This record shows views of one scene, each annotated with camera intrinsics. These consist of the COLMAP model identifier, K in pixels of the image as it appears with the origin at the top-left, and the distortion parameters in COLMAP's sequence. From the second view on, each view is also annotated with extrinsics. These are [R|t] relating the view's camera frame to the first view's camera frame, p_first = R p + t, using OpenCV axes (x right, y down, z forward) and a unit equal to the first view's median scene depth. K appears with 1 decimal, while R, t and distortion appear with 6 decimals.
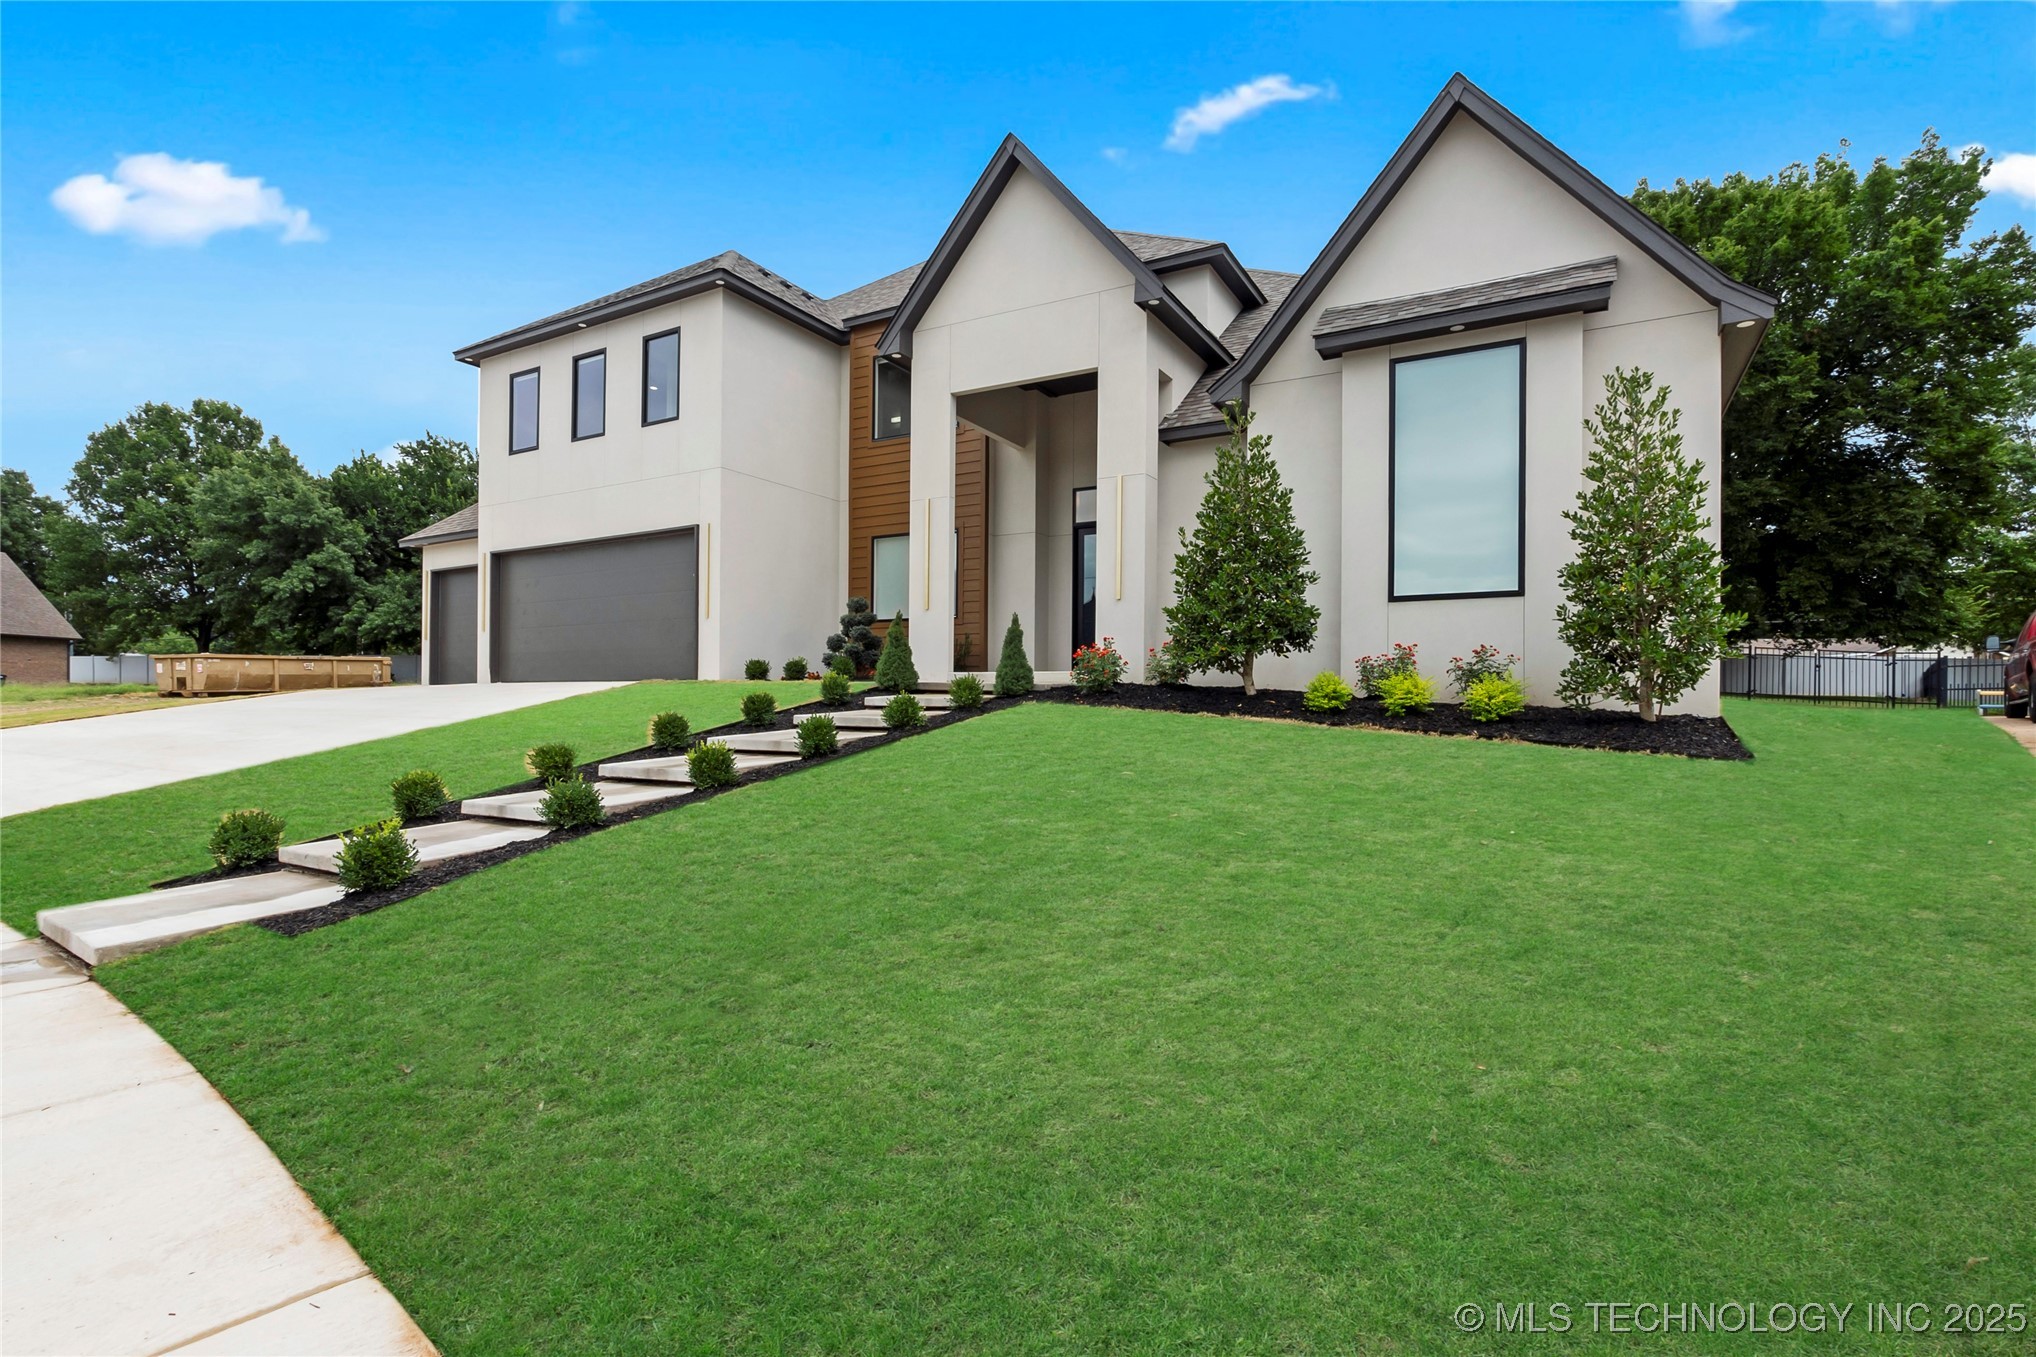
lens RADIAL K [[951.9, 0, 1024.6], [0, 951.9, 714.9], [0, 0, 1]] dist [-0.008931, 0.000184]
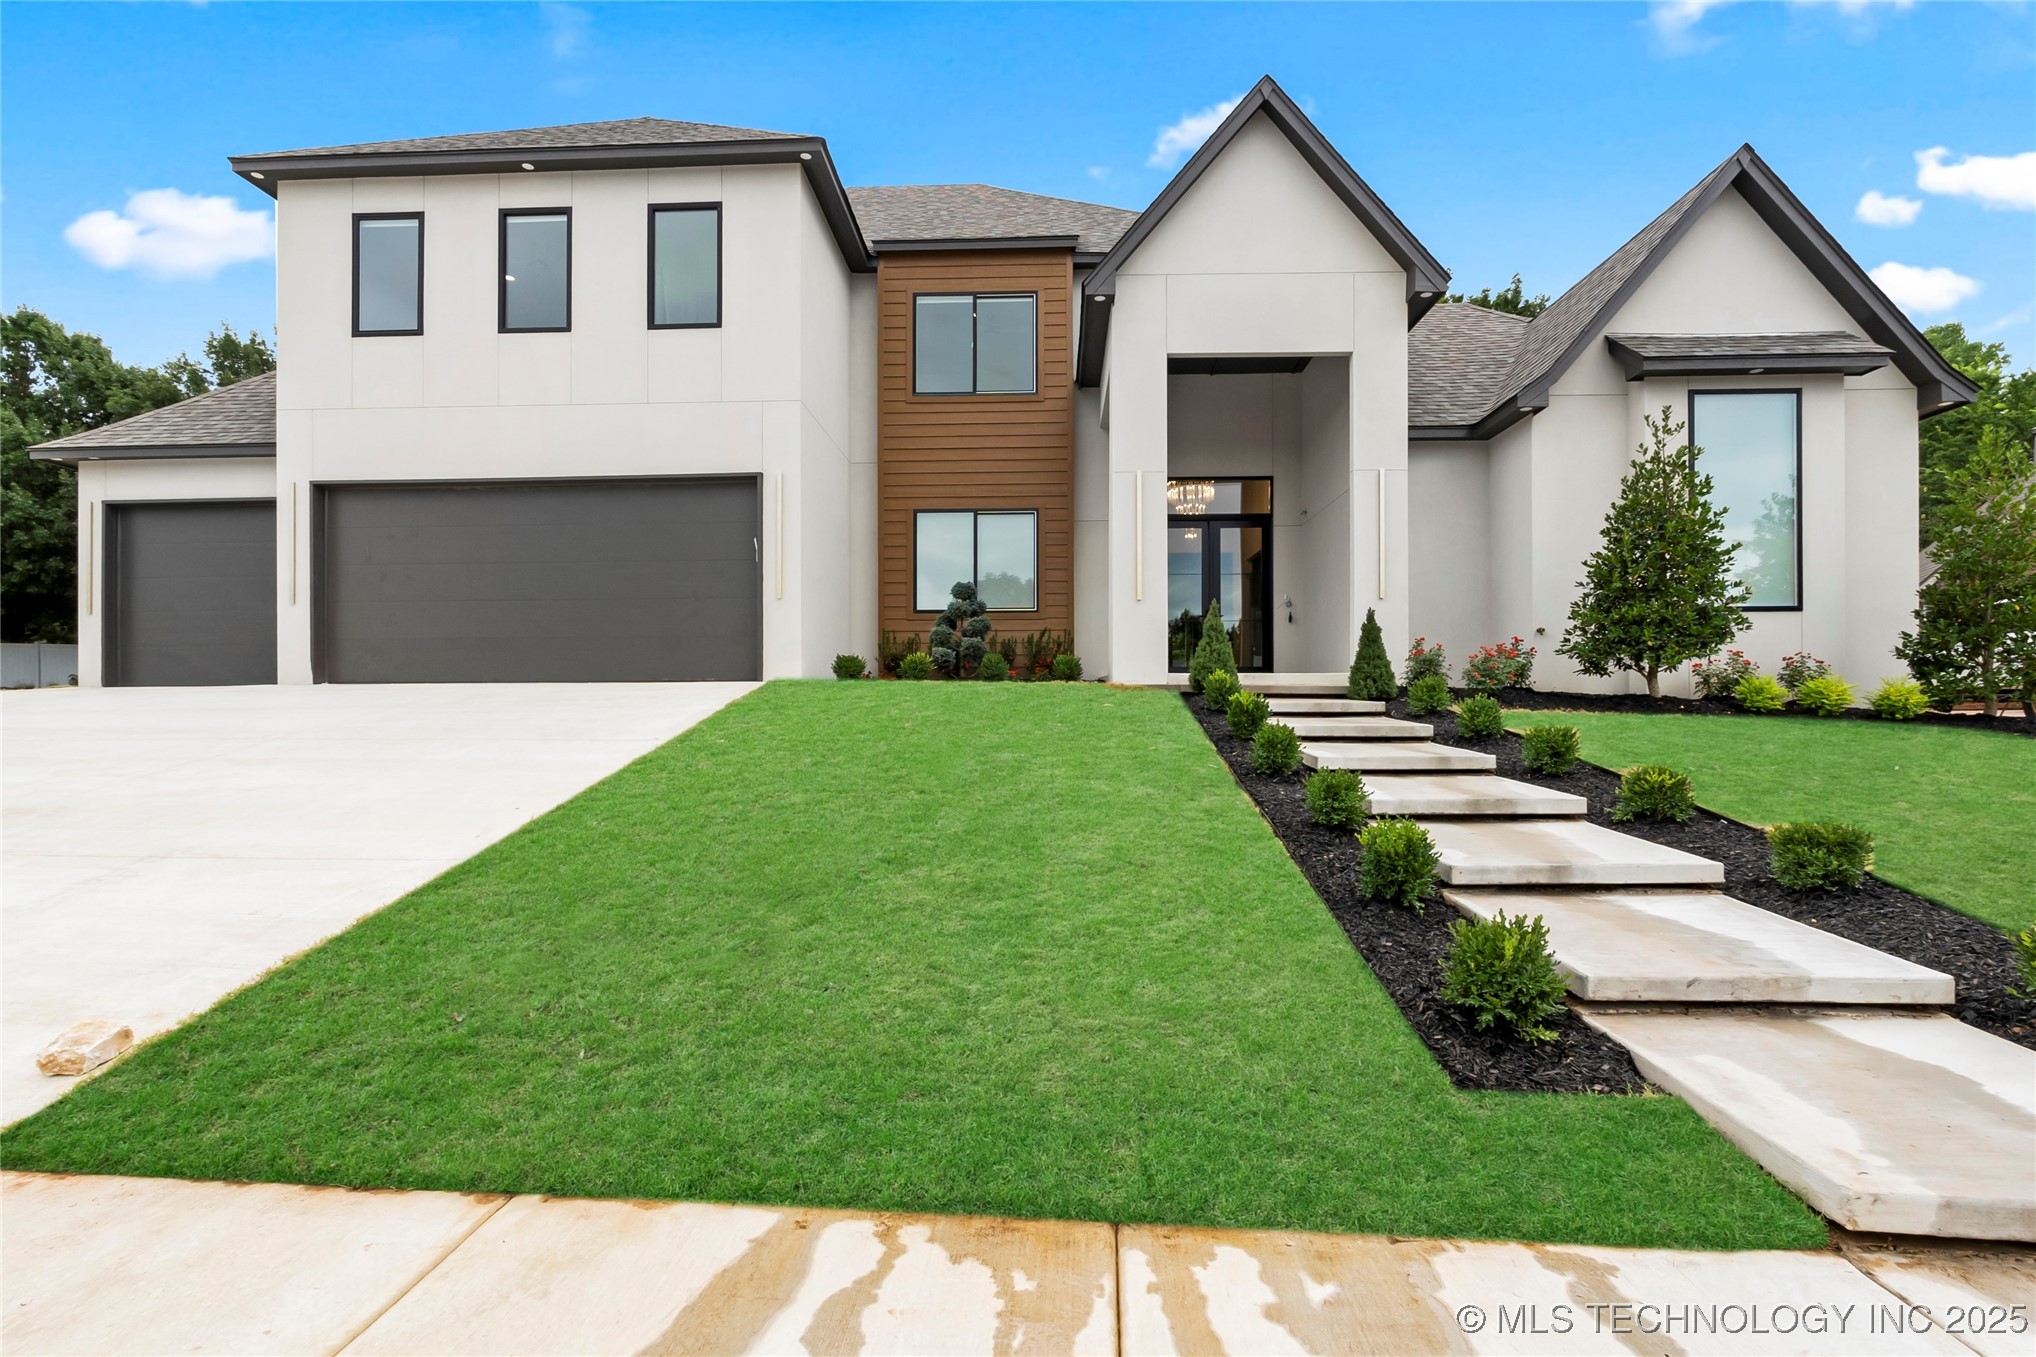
lens RADIAL K [[951.9, 0, 1024.6], [0, 951.9, 714.9], [0, 0, 1]] dist [-0.008931, 0.000184]
pose [[0.888262, -0.011696, 0.459189, -0.504254], [0.014544, 0.999891, -0.002666, -0.005867], [-0.459107, 0.009047, 0.888335, 0.245572]]
